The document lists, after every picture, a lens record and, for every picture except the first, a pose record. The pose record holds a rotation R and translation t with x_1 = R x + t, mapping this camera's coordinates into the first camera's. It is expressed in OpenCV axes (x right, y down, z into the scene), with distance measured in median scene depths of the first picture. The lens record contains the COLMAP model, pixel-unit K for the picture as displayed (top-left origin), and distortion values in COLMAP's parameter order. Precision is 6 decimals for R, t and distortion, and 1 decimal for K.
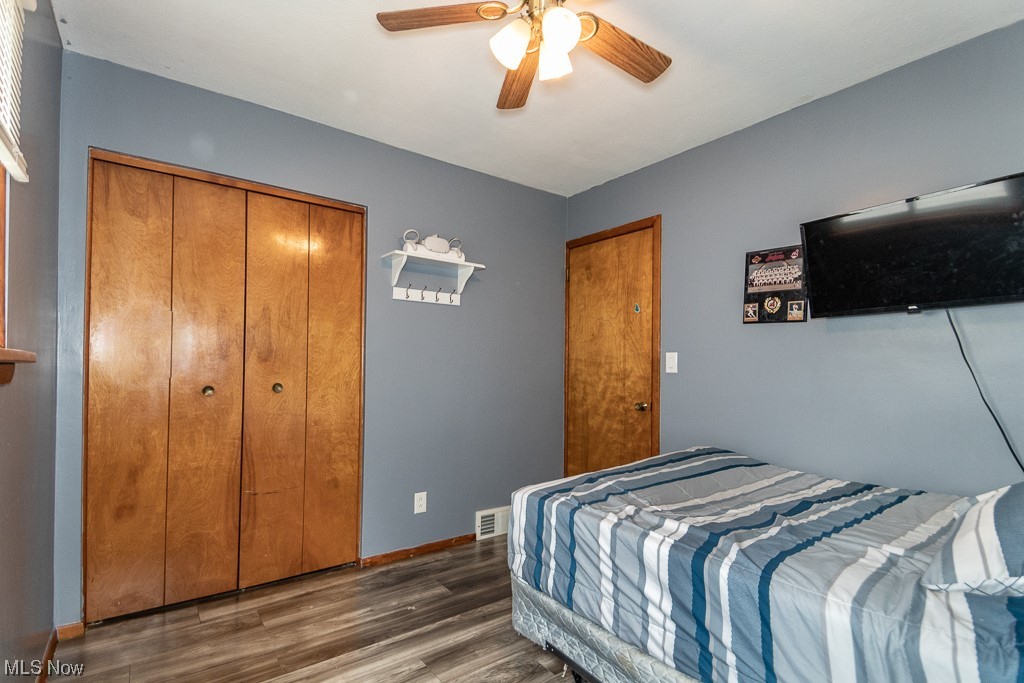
lens RADIAL K [[474.3, 0, 501.0], [0, 474.3, 362.3], [0, 0, 1]] dist [-0.000524, -0.000096]
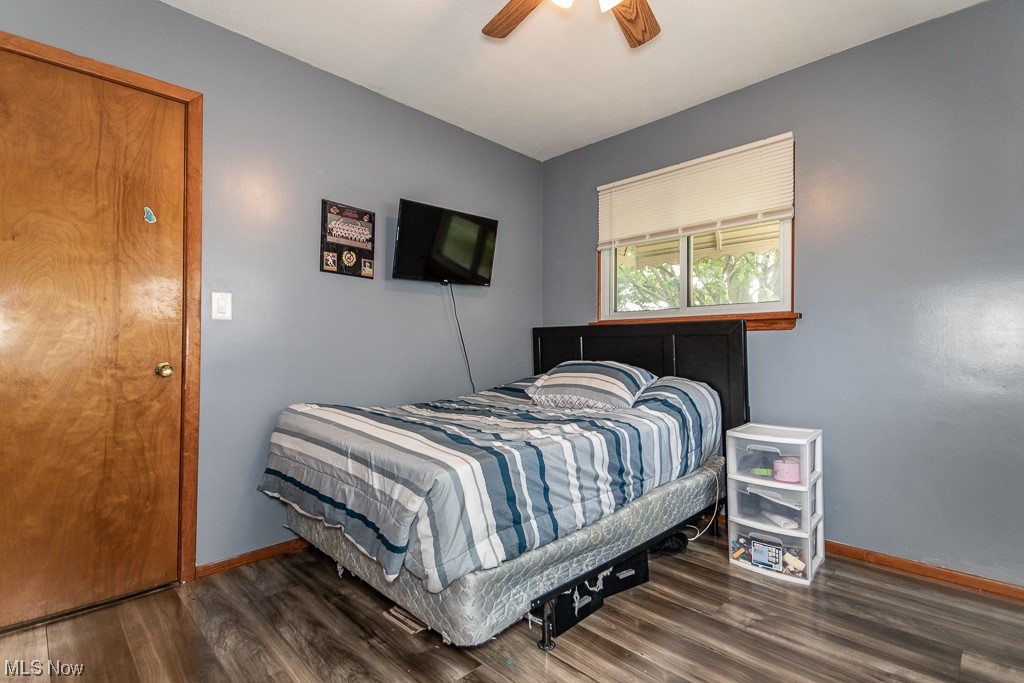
lens RADIAL K [[474.3, 0, 512.1], [0, 474.3, 341.7], [0, 0, 1]] dist [-0.000524, -0.000096]
pose [[-0.159511, -0.000496, 0.987196, -0.530826], [-0.012953, 0.999915, -0.001591, 0.062264], [-0.987111, -0.013040, -0.159503, 0.792096]]
